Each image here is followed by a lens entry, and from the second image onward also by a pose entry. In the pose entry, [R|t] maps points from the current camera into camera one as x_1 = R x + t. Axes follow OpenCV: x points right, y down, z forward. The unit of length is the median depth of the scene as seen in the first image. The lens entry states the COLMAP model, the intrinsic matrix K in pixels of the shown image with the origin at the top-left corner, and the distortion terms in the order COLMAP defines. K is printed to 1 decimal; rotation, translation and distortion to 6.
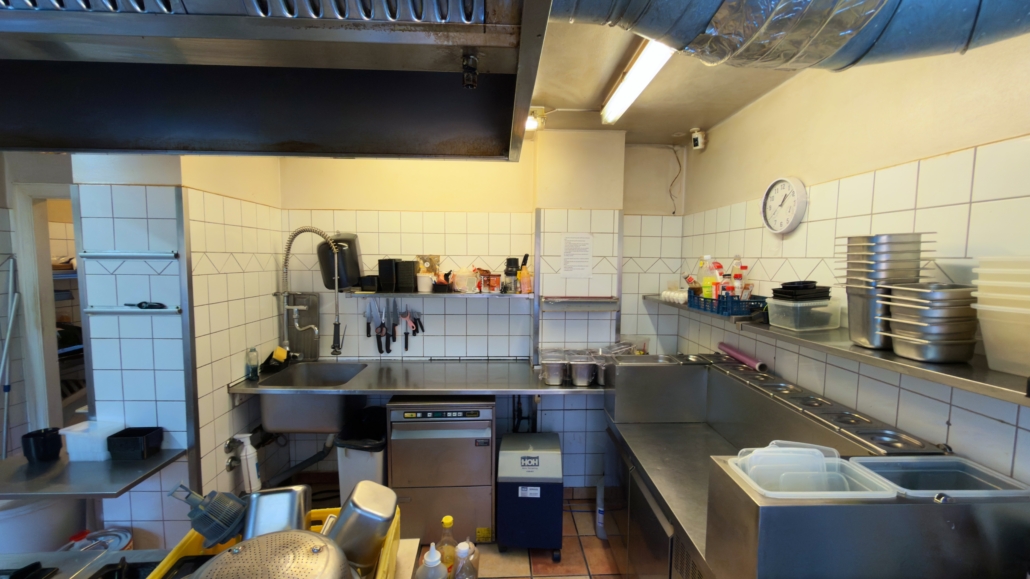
lens RADIAL K [[404.0, 0, 514.9], [0, 404.0, 290.6], [0, 0, 1]] dist [-0.001223, -0.000212]
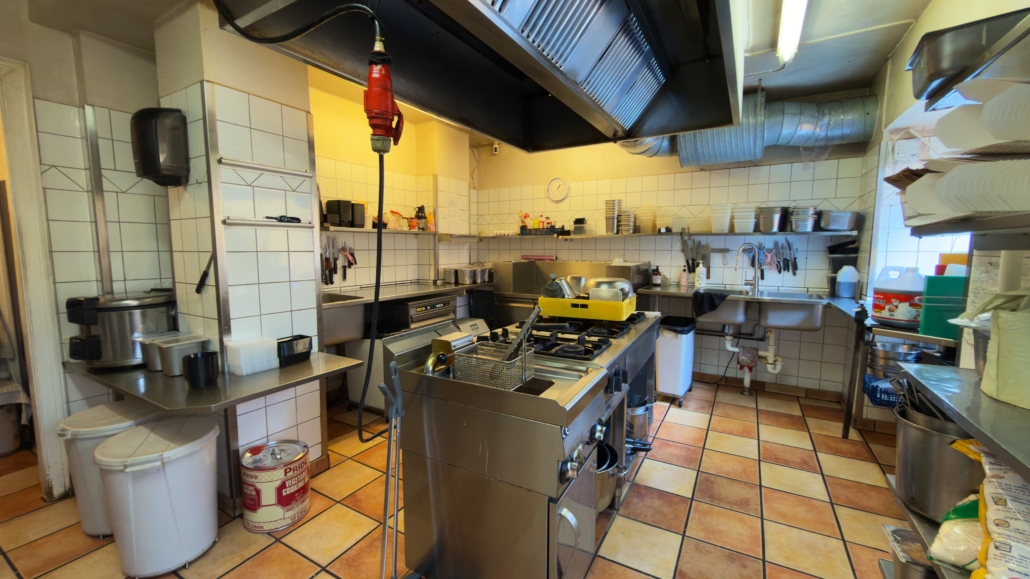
lens RADIAL K [[404.0, 0, 516.6], [0, 404.0, 287.7], [0, 0, 1]] dist [-0.001223, -0.000212]
pose [[0.526696, -0.095686, 0.844651, -1.275867], [0.071460, 0.995111, 0.068171, 0.158014], [-0.847045, 0.024453, 0.530958, -0.050525]]
